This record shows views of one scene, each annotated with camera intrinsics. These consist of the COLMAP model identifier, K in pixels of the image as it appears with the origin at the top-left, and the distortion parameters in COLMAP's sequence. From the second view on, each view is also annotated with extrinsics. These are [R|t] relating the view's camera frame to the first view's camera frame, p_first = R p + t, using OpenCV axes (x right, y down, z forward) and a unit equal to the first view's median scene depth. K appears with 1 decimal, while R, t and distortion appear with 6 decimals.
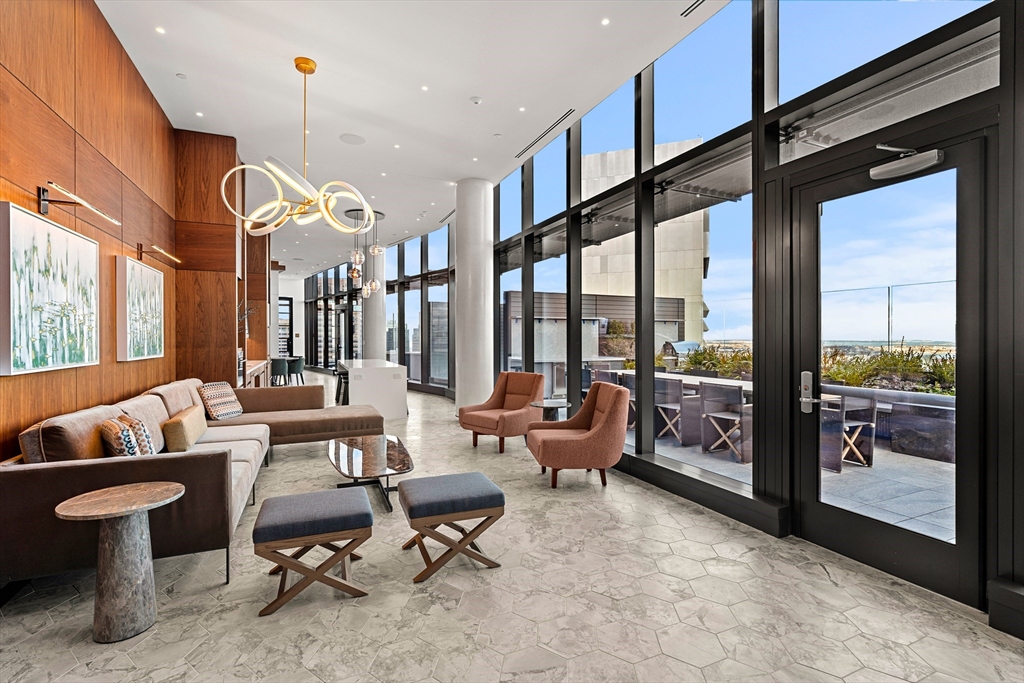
lens RADIAL K [[465.7, 0, 510.5], [0, 465.7, 338.3], [0, 0, 1]] dist [0.000566, 0.000105]
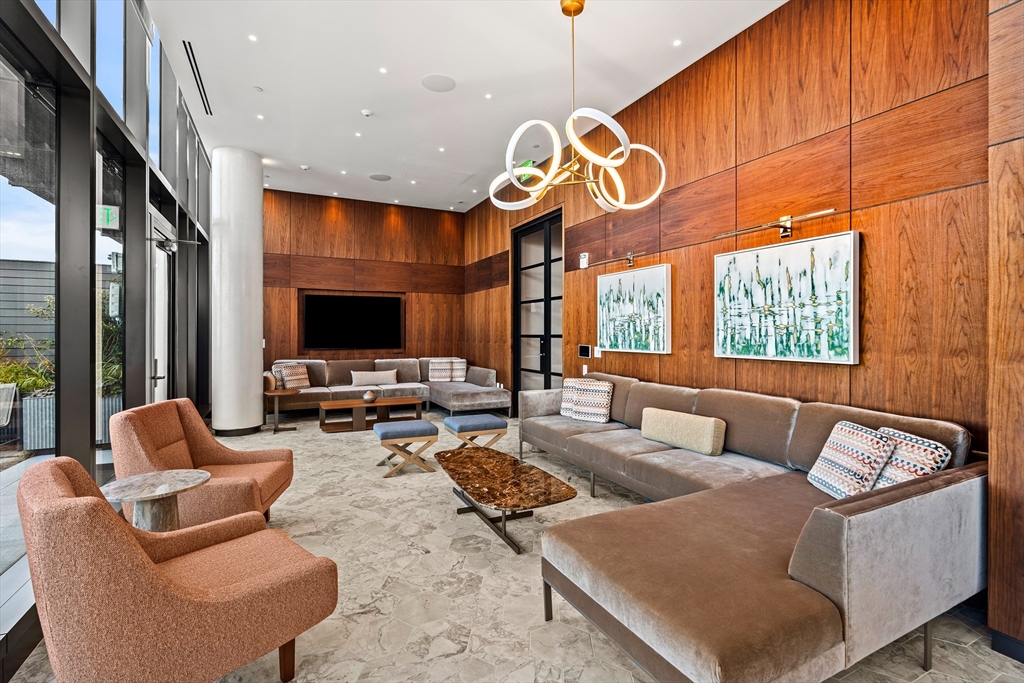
lens RADIAL K [[465.7, 0, 512.7], [0, 465.7, 334.9], [0, 0, 1]] dist [0.000566, 0.000105]
pose [[-0.999003, 0.003333, -0.044520, -0.432210], [0.003097, 0.999981, 0.005368, -0.008874], [0.044537, 0.005225, -0.998994, 2.631098]]
